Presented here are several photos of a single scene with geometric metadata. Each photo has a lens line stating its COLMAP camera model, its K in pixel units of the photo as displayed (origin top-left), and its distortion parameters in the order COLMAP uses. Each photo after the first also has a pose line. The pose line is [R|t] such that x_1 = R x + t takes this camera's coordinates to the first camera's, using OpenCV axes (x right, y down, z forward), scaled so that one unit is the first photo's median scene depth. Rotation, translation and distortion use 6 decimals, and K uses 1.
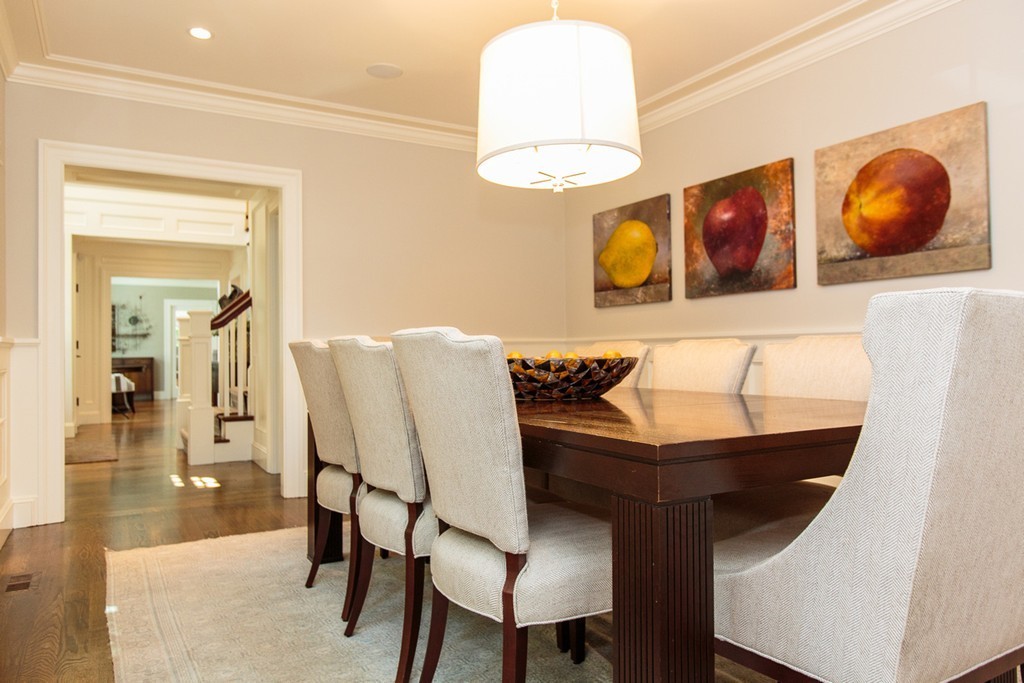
lens RADIAL K [[700.0, 0, 511.7], [0, 700.0, 342.7], [0, 0, 1]] dist [0.000957, -0.000541]
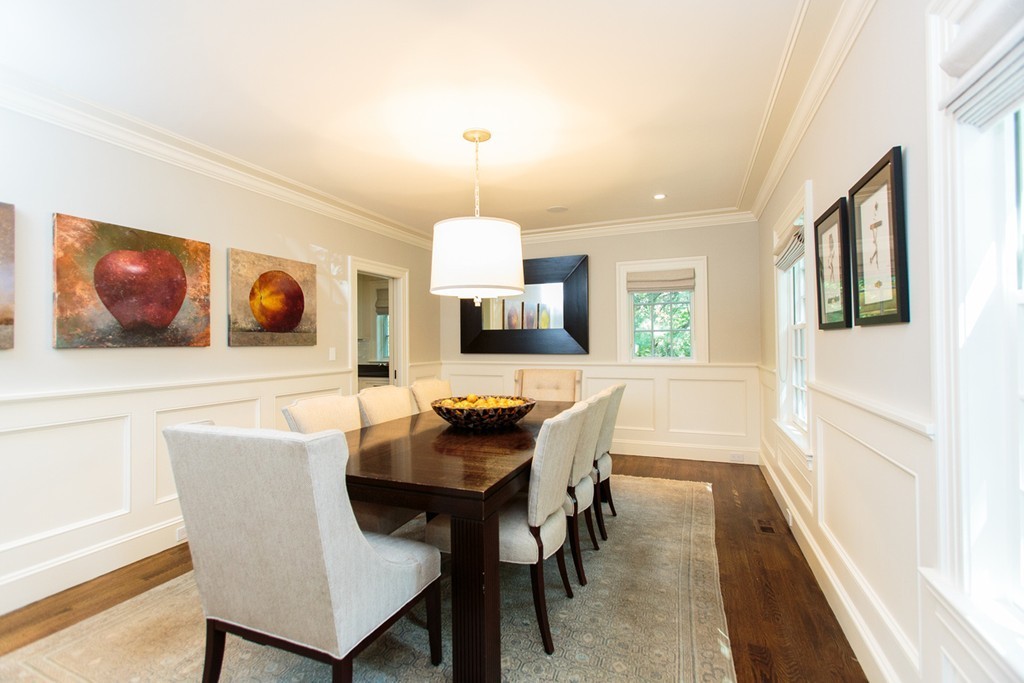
lens RADIAL K [[450.8, 0, 510.7], [0, 450.8, 340.4], [0, 0, 1]] dist [-0.000399, 0.005992]
pose [[-0.602961, 0.015687, 0.797617, -0.576078], [-0.001838, 0.999777, -0.021053, -0.072119], [-0.797769, -0.014160, -0.602797, 1.045231]]
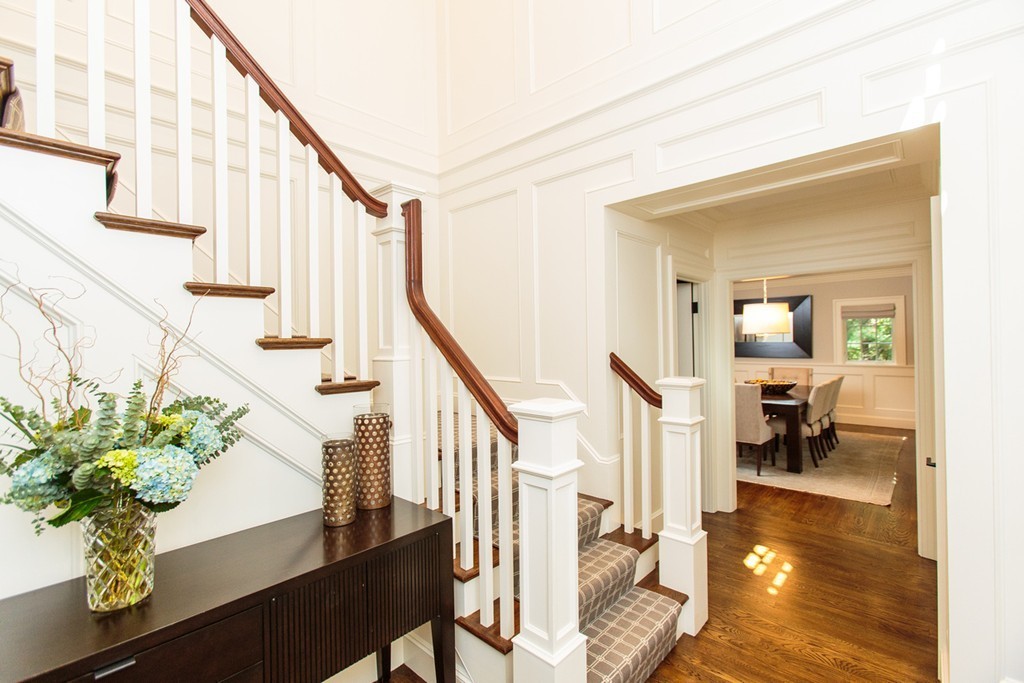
lens RADIAL K [[450.8, 0, 514.5], [0, 450.8, 341.9], [0, 0, 1]] dist [-0.000399, 0.005992]
pose [[-0.290247, 0.009911, 0.956900, -1.250175], [-0.000215, 0.999946, -0.010422, -0.114749], [-0.956952, -0.003230, -0.290229, 1.981811]]
